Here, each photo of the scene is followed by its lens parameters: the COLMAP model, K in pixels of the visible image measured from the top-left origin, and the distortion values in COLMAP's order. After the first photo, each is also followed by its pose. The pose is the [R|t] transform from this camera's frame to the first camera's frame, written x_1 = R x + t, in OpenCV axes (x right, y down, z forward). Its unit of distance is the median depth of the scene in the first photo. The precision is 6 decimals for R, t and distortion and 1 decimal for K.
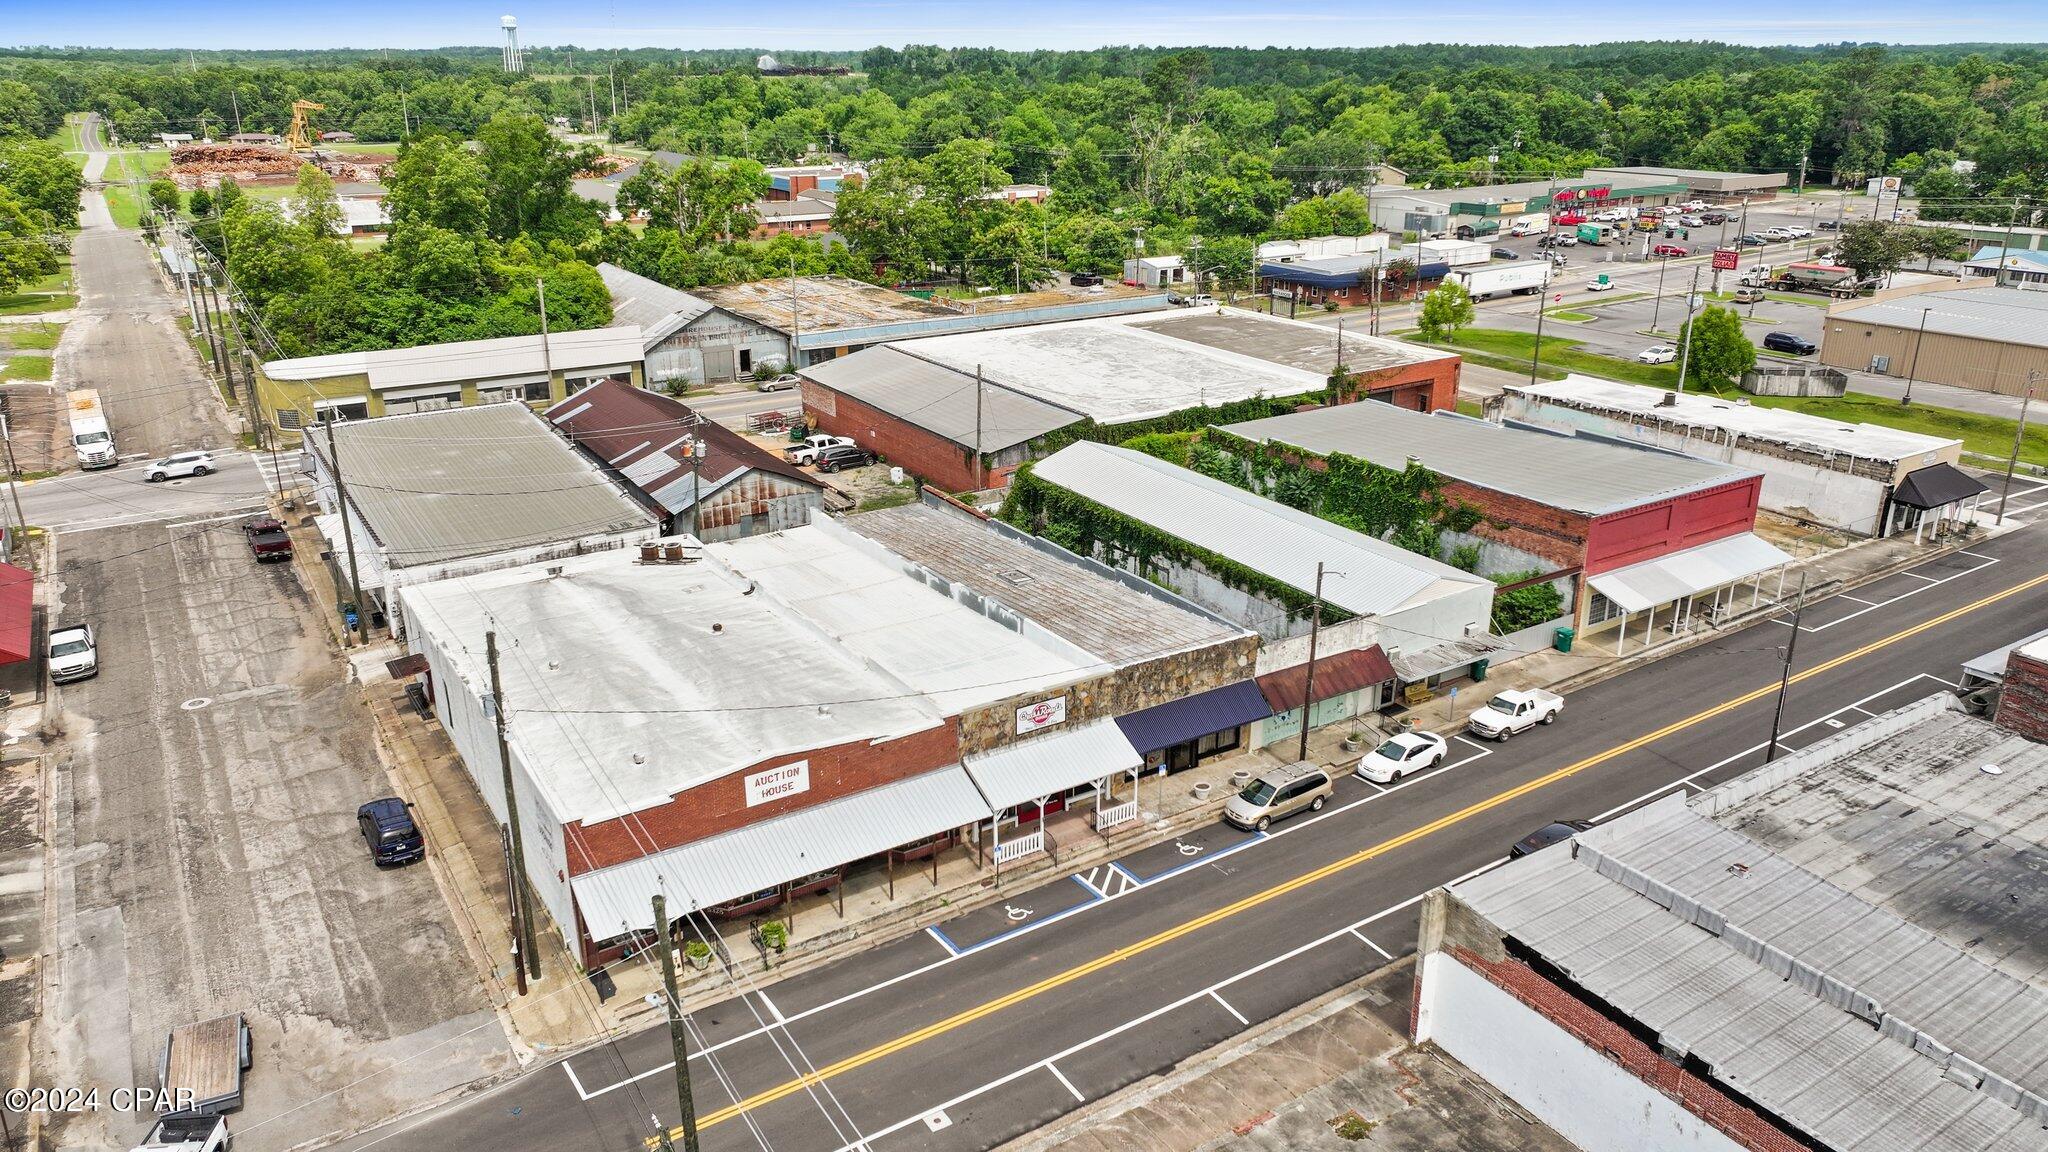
lens RADIAL K [[1421.9, 0, 1030.6], [0, 1421.9, 575.7], [0, 0, 1]] dist [0.005592, 0.006016]
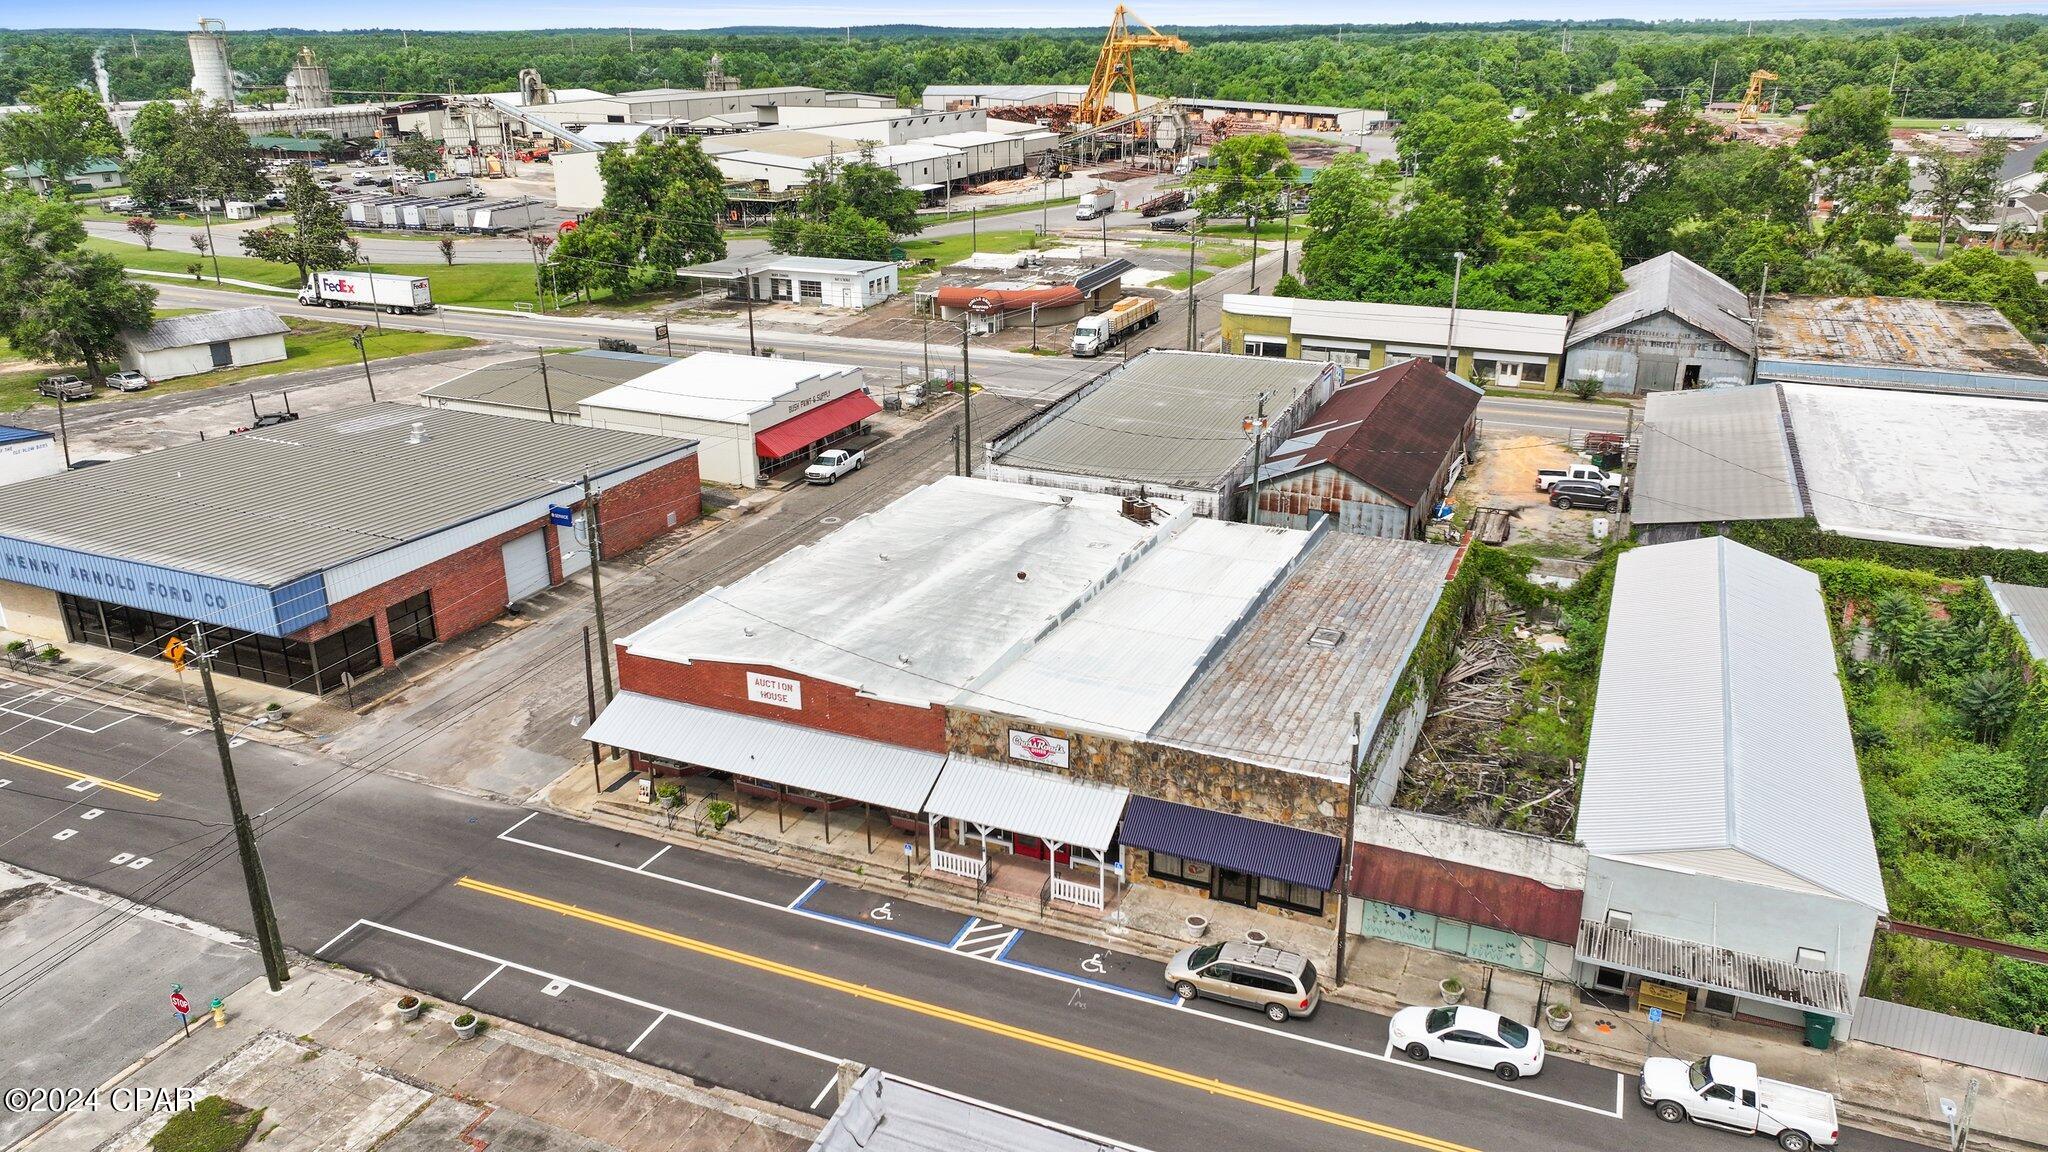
lens RADIAL K [[1421.9, 0, 1030.6], [0, 1421.9, 575.7], [0, 0, 1]] dist [0.005592, 0.006016]
pose [[0.560681, 0.295310, -0.773581, 0.632616], [-0.281194, 0.946627, 0.157564, -0.139046], [0.778824, 0.129183, 0.613796, 0.397171]]
